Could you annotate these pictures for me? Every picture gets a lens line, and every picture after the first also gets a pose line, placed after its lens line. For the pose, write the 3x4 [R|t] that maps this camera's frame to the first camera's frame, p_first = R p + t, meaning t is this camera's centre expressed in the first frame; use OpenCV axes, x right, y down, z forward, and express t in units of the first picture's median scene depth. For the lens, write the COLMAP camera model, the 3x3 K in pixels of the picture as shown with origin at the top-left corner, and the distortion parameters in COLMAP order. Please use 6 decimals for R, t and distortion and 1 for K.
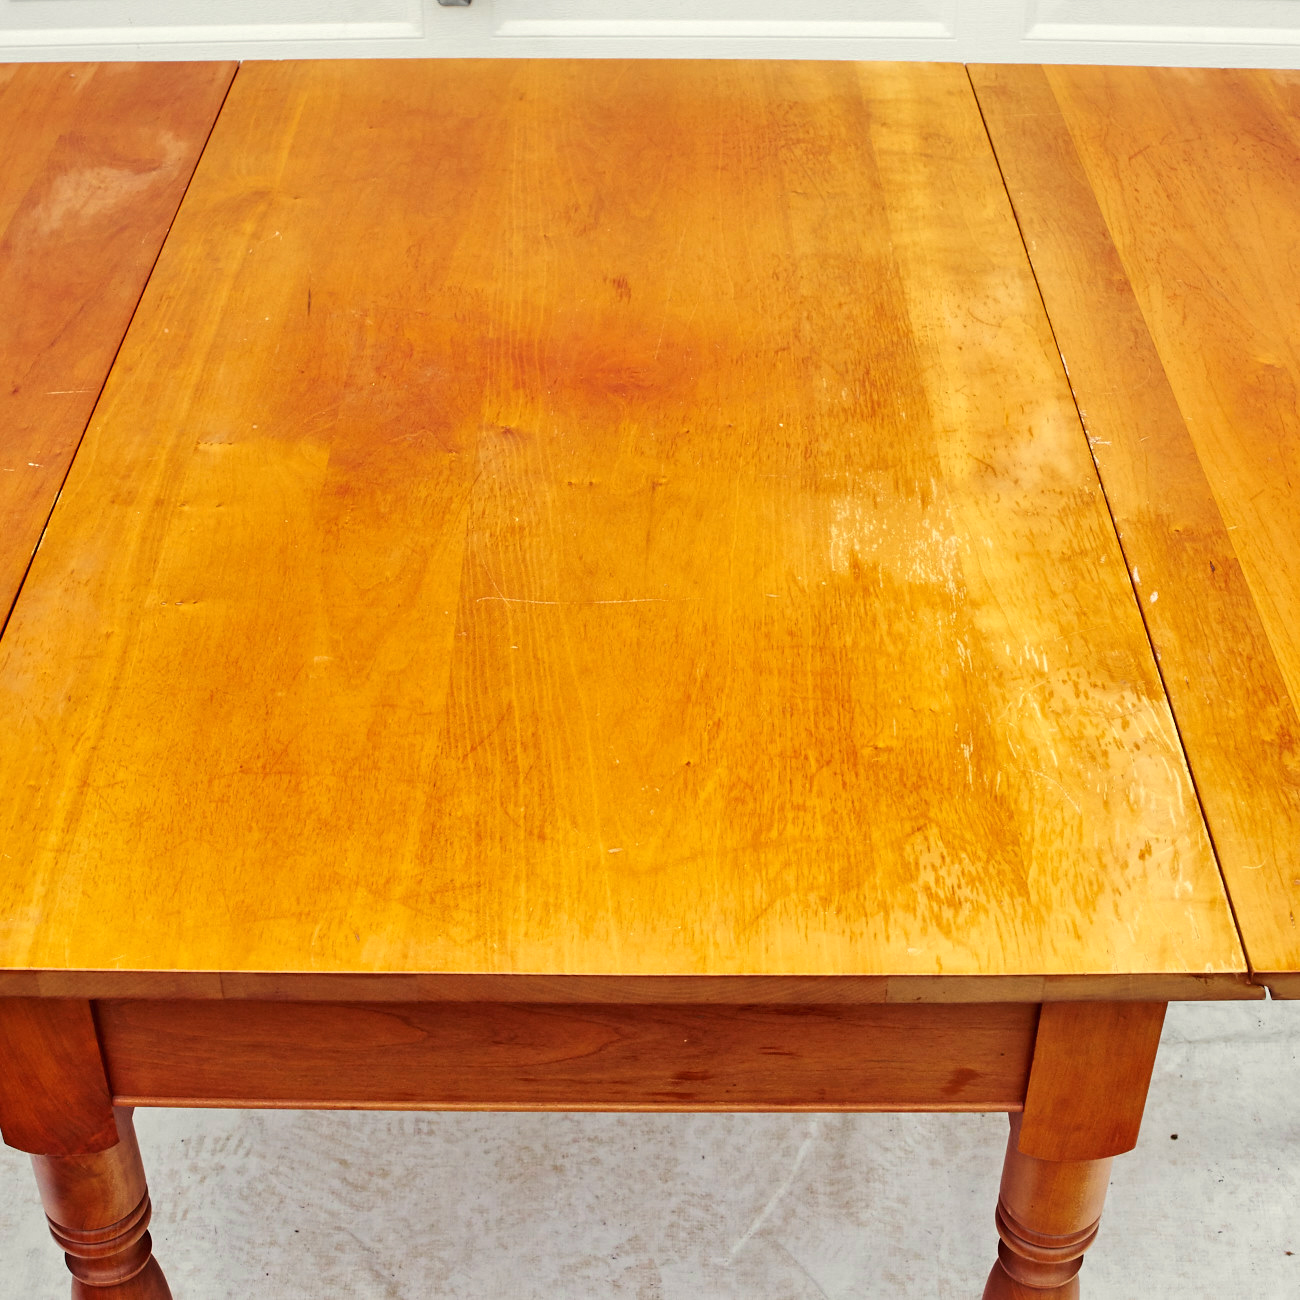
lens RADIAL K [[2199.7, 0, 648.8], [0, 2199.7, 657.7], [0, 0, 1]] dist [-0.161975, 0.000000]
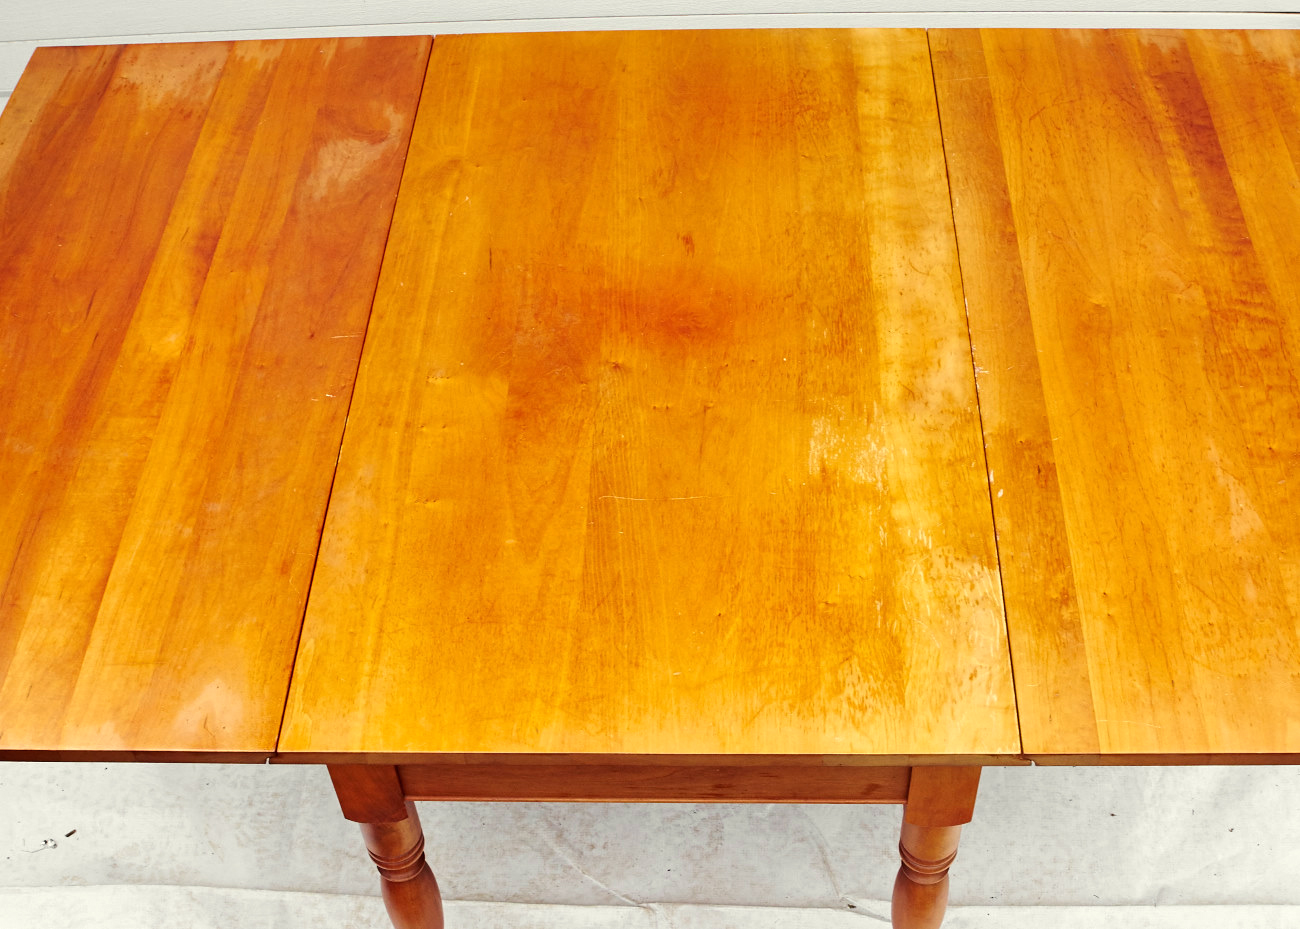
lens RADIAL K [[1700.5, 0, 665.5], [0, 1700.5, 604.1], [0, 0, 1]] dist [-0.147549, 0.000000]
pose [[0.998712, -0.004287, -0.050559, 0.036543], [0.015895, 0.972706, 0.231497, -0.232452], [0.048187, -0.232002, 0.971521, -0.276322]]
